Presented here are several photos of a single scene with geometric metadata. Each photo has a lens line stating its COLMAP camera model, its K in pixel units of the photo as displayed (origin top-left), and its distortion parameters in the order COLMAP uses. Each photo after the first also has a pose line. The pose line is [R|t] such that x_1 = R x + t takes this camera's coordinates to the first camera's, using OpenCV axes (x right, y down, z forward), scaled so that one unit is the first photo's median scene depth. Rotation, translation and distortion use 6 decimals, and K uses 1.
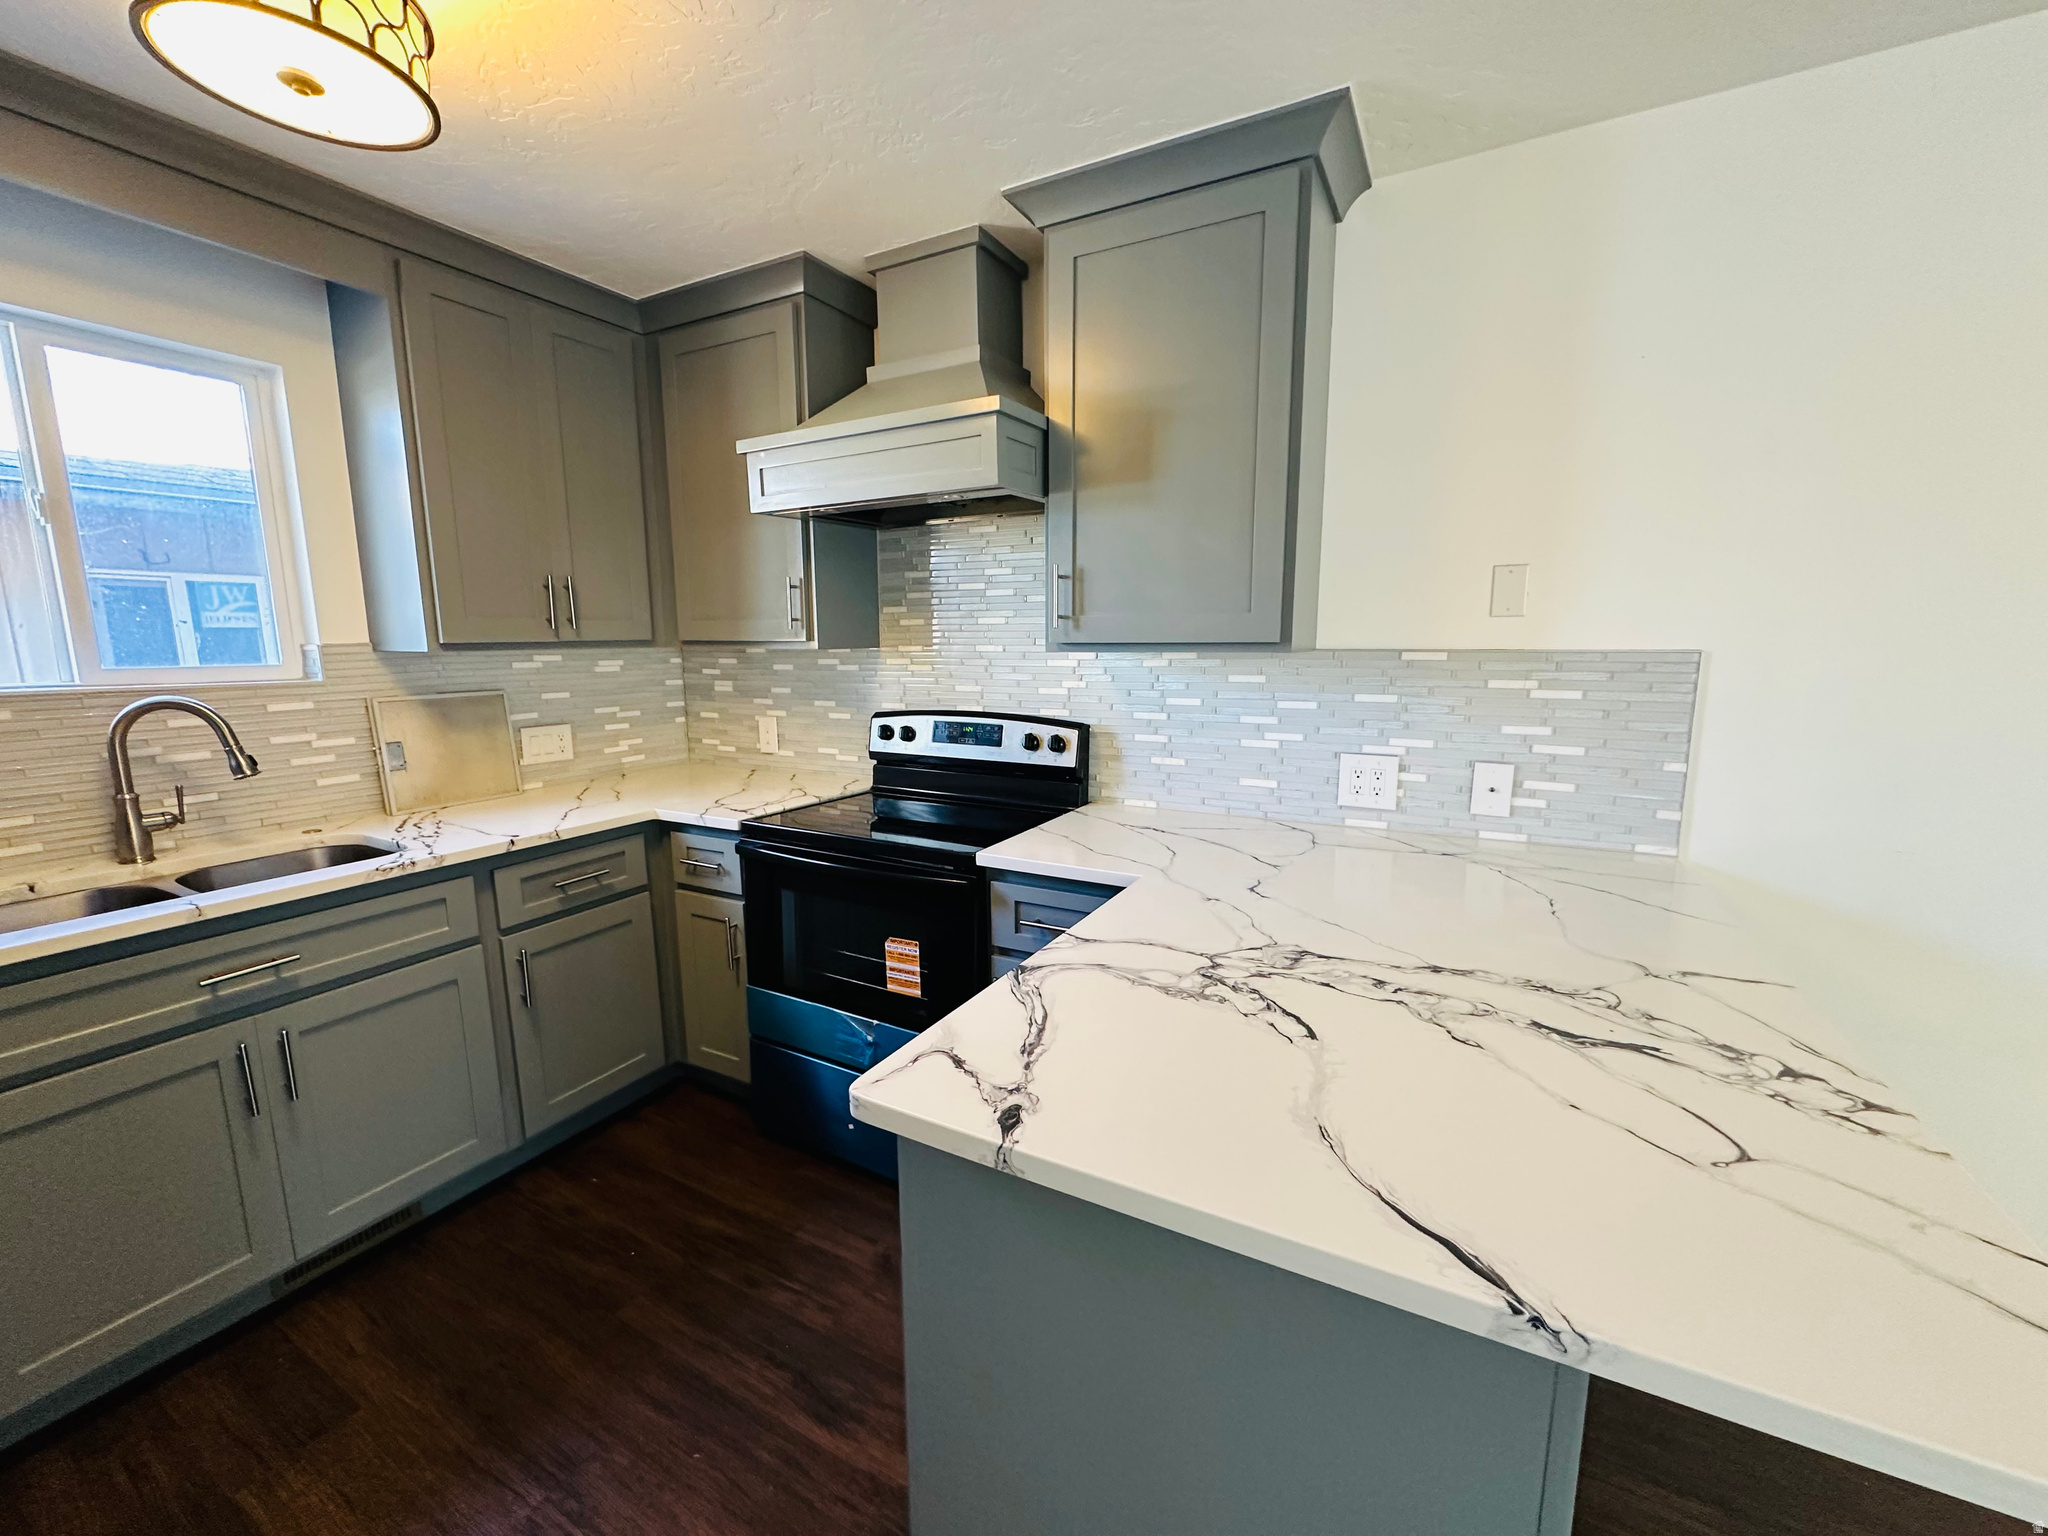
lens RADIAL K [[816.3, 0, 1022.9], [0, 816.3, 766.9], [0, 0, 1]] dist [-0.004233, 0.000680]
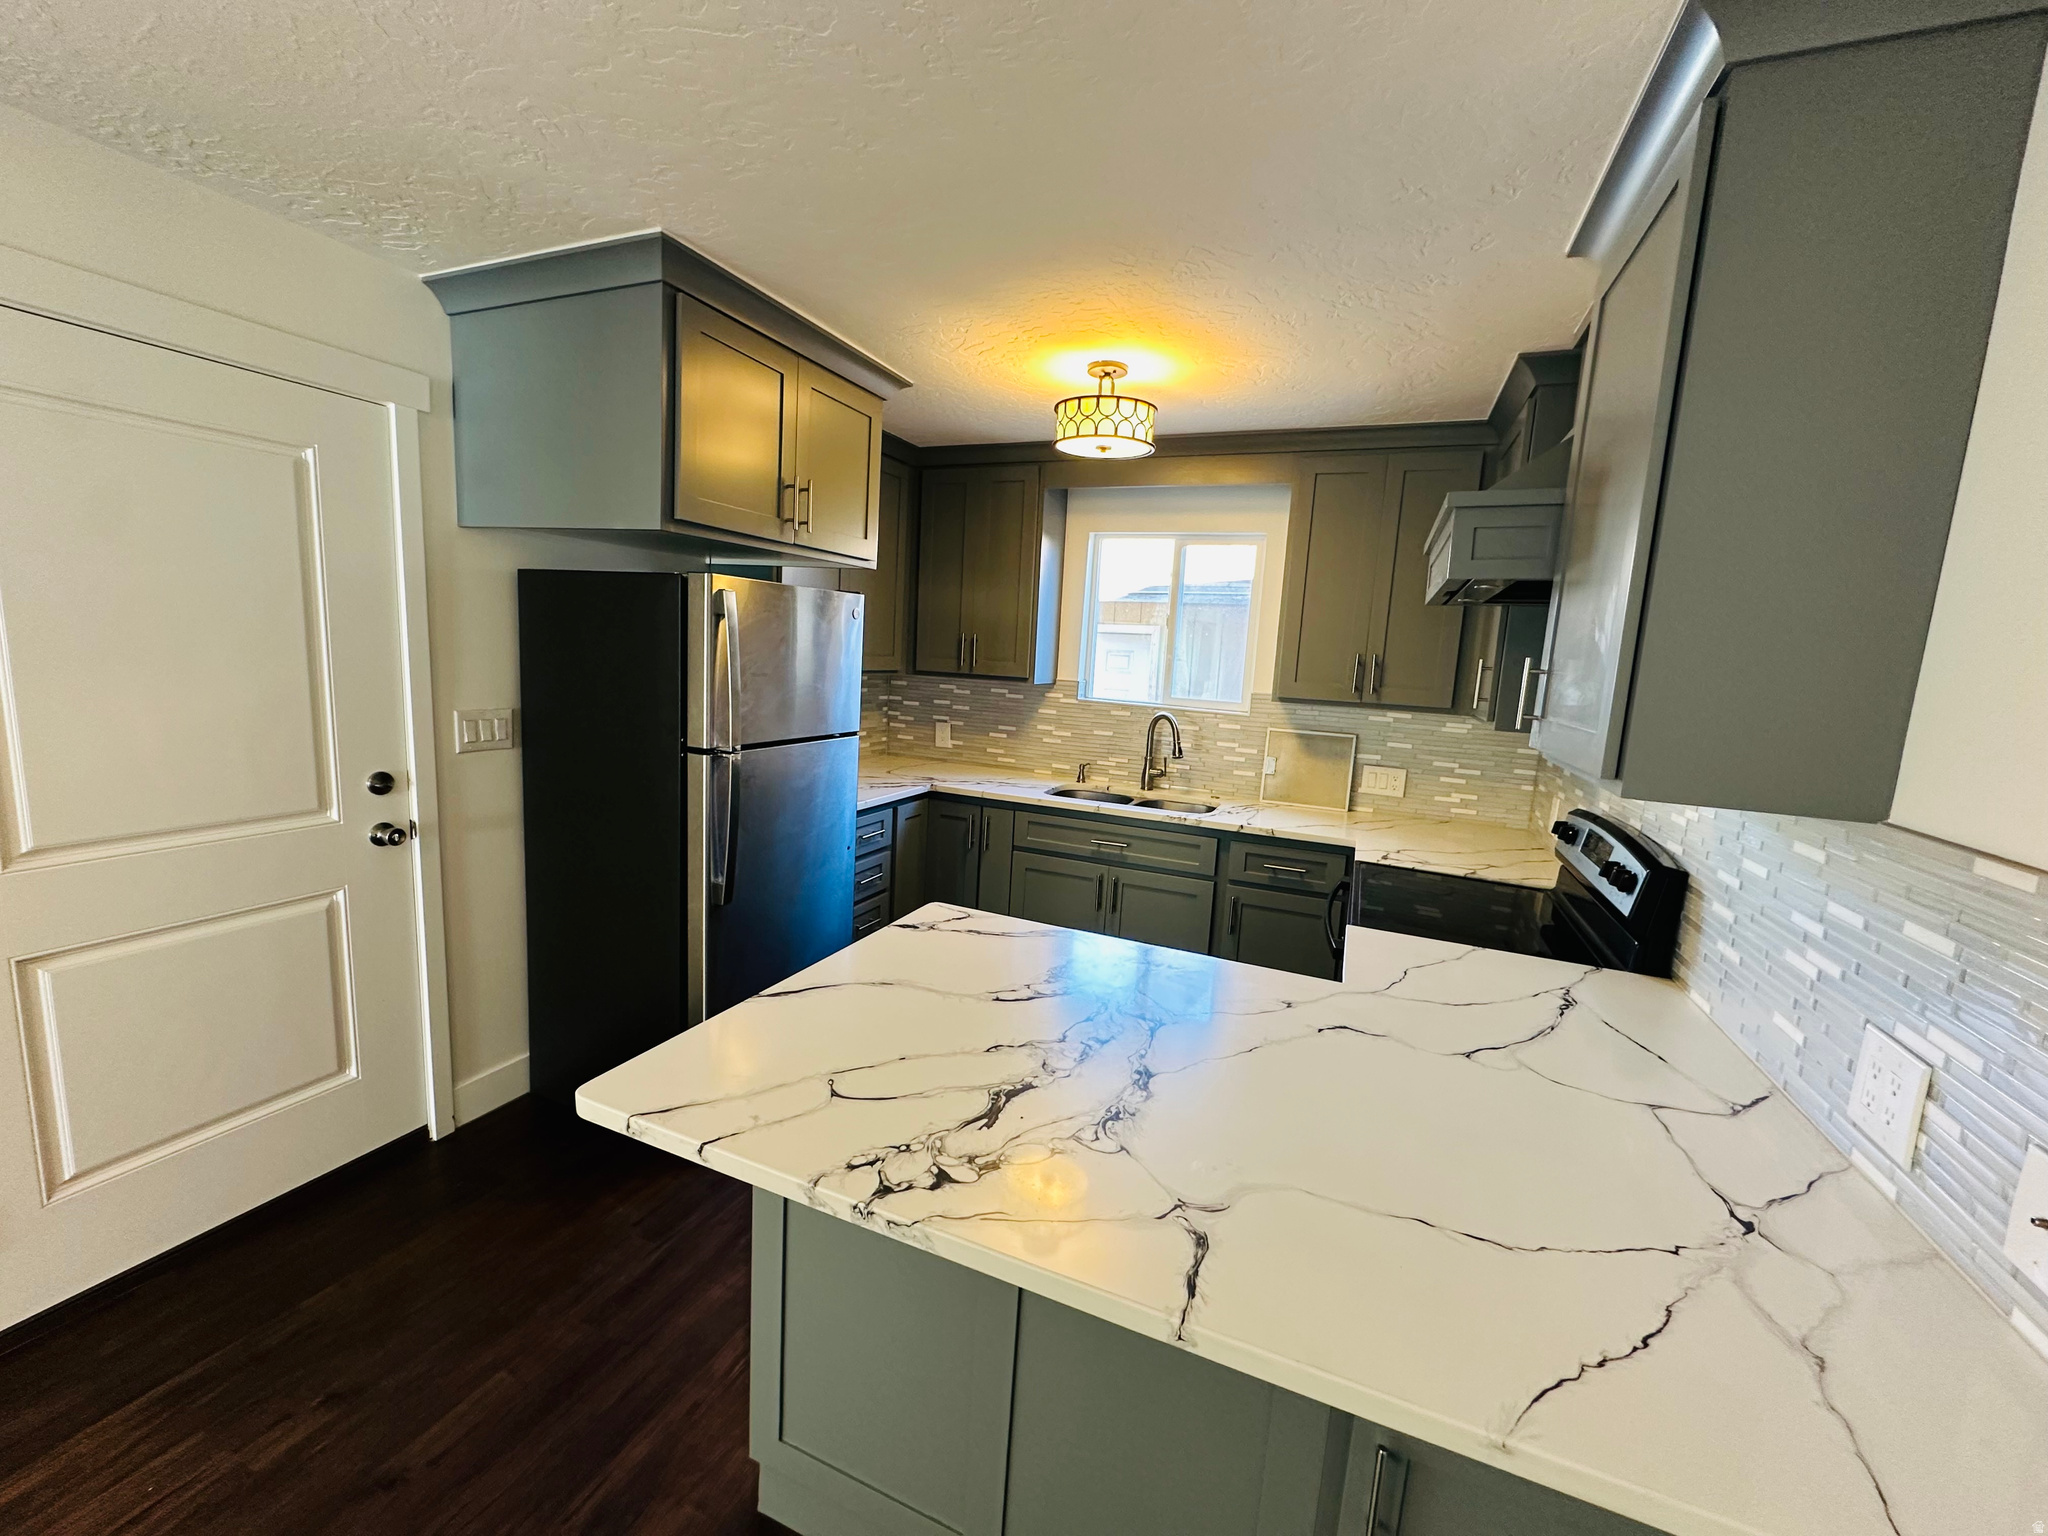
lens RADIAL K [[816.3, 0, 1024.2], [0, 816.3, 769.6], [0, 0, 1]] dist [-0.004233, 0.000680]
pose [[0.104529, 0.158313, -0.981841, 0.832797], [-0.212305, 0.968044, 0.133486, -0.130993], [0.971597, 0.194496, 0.134799, 0.371989]]
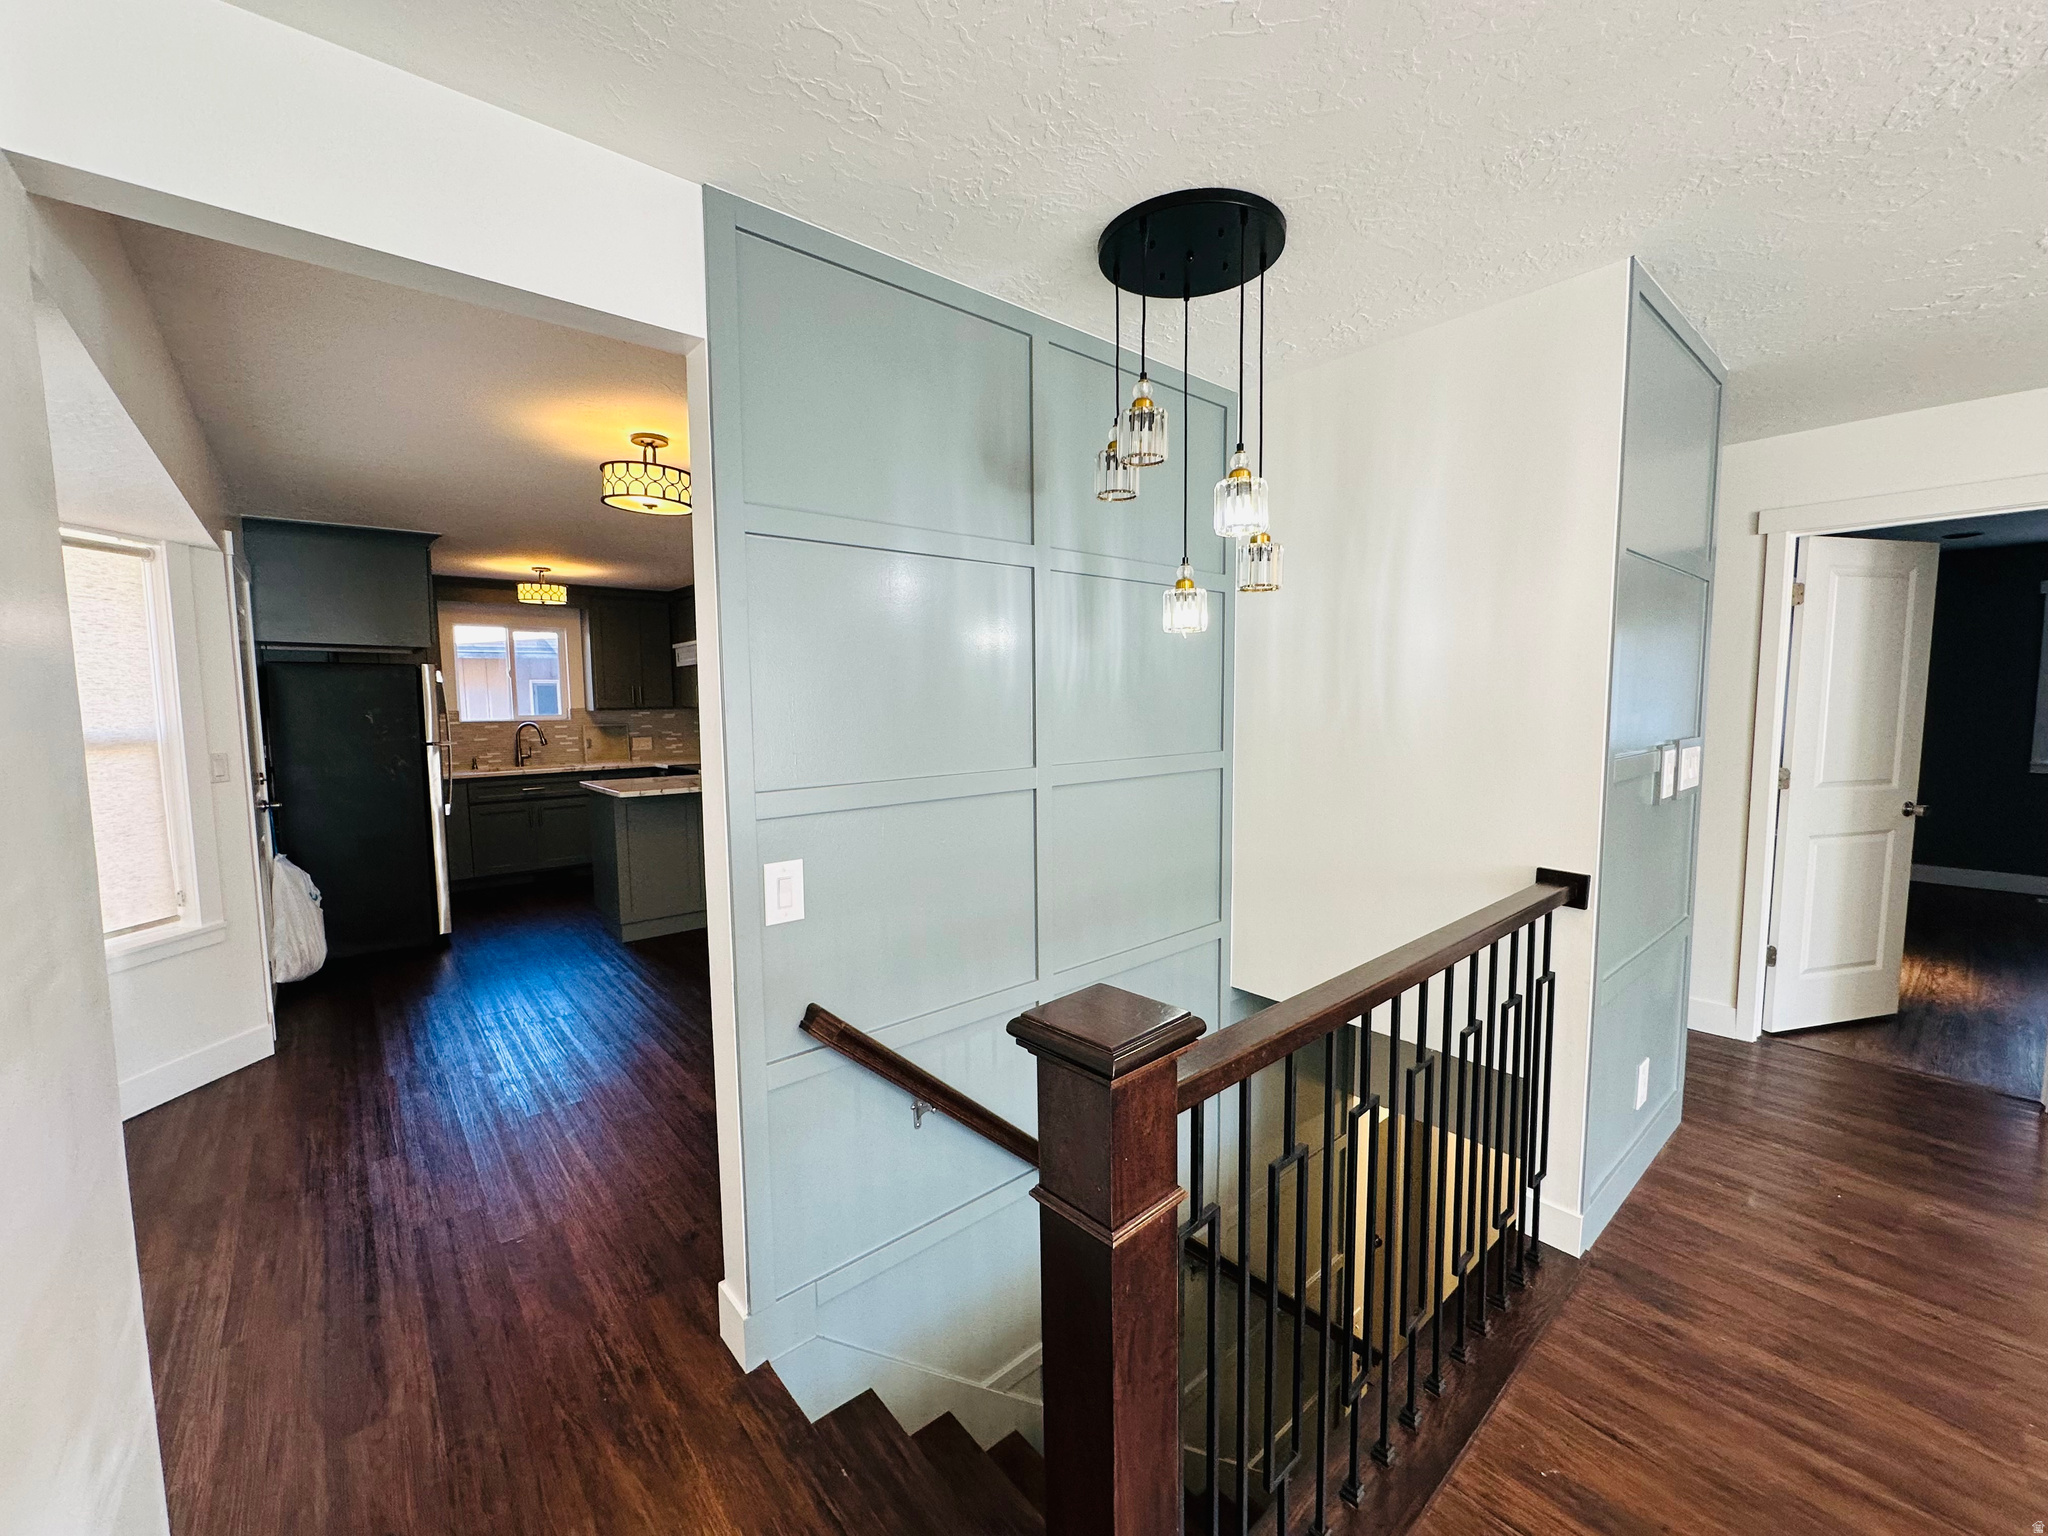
lens RADIAL K [[816.3, 0, 1023.3], [0, 816.3, 767.6], [0, 0, 1]] dist [-0.004233, 0.000680]
pose [[0.936285, 0.026058, -0.350274, 2.179431], [-0.050054, 0.996965, -0.059627, 0.209359], [0.347657, 0.073360, 0.934747, -1.546054]]
